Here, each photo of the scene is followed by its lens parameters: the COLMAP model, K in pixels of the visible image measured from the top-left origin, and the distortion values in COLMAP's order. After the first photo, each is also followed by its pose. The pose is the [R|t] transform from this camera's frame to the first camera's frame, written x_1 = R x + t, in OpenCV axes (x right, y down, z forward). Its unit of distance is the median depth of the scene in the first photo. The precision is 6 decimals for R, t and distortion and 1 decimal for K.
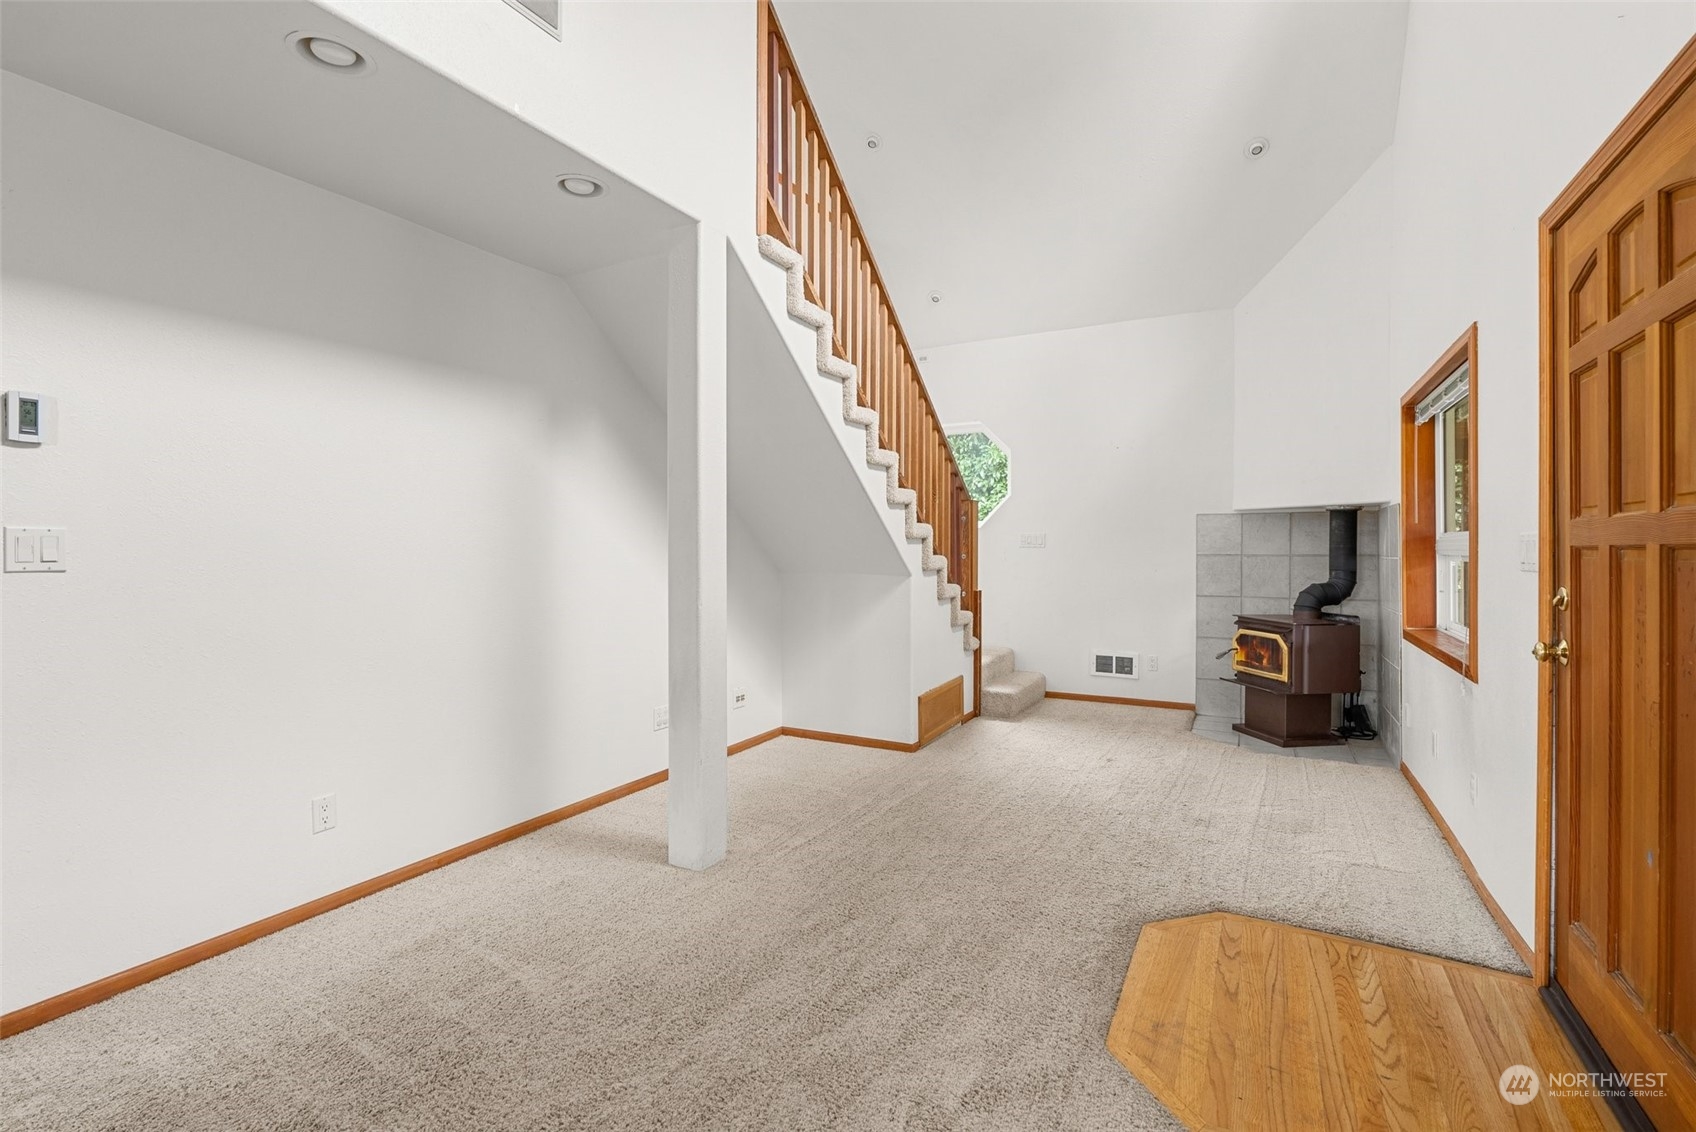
lens RADIAL K [[790.9, 0, 839.6], [0, 790.9, 554.7], [0, 0, 1]] dist [0.002576, 0.004364]
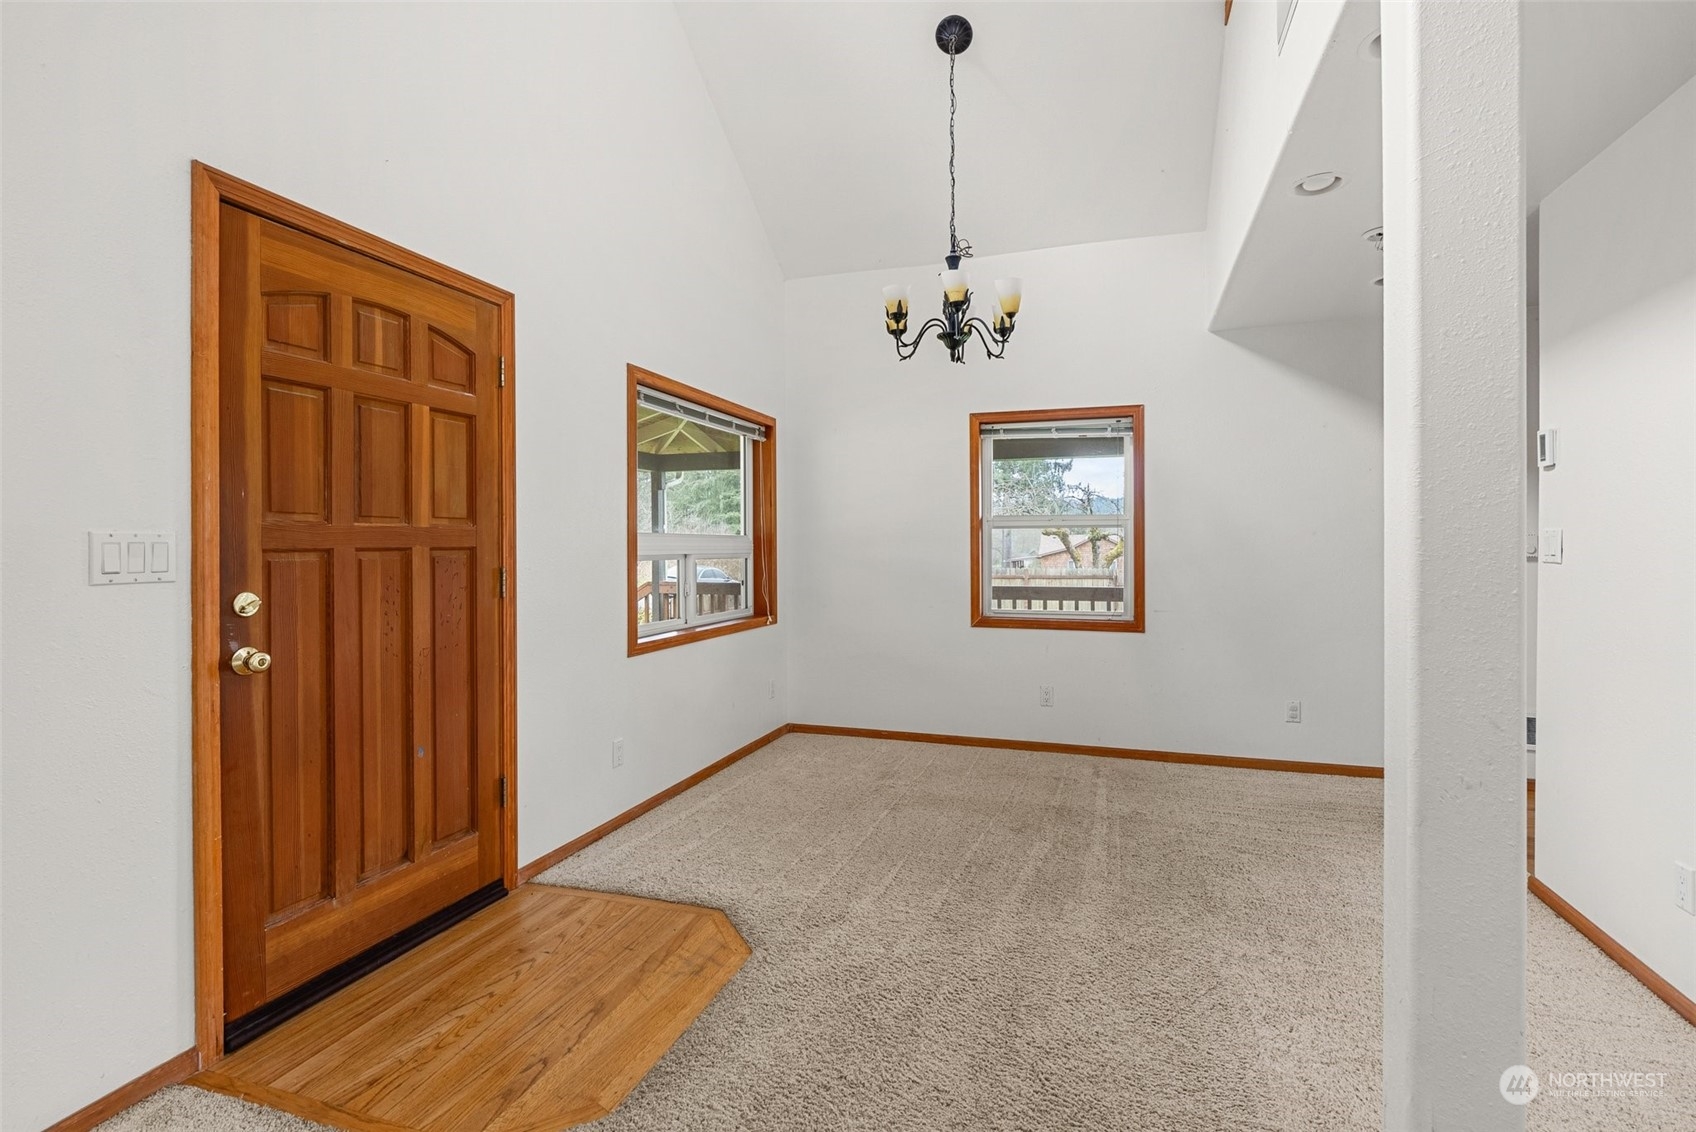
lens RADIAL K [[790.9, 0, 846.9], [0, 790.9, 564.2], [0, 0, 1]] dist [0.002576, 0.004364]
pose [[-0.983510, 0.010560, -0.180544, 0.389143], [0.008401, 0.999884, 0.012718, 0.007855], [0.180657, 0.010992, -0.983485, 2.123294]]
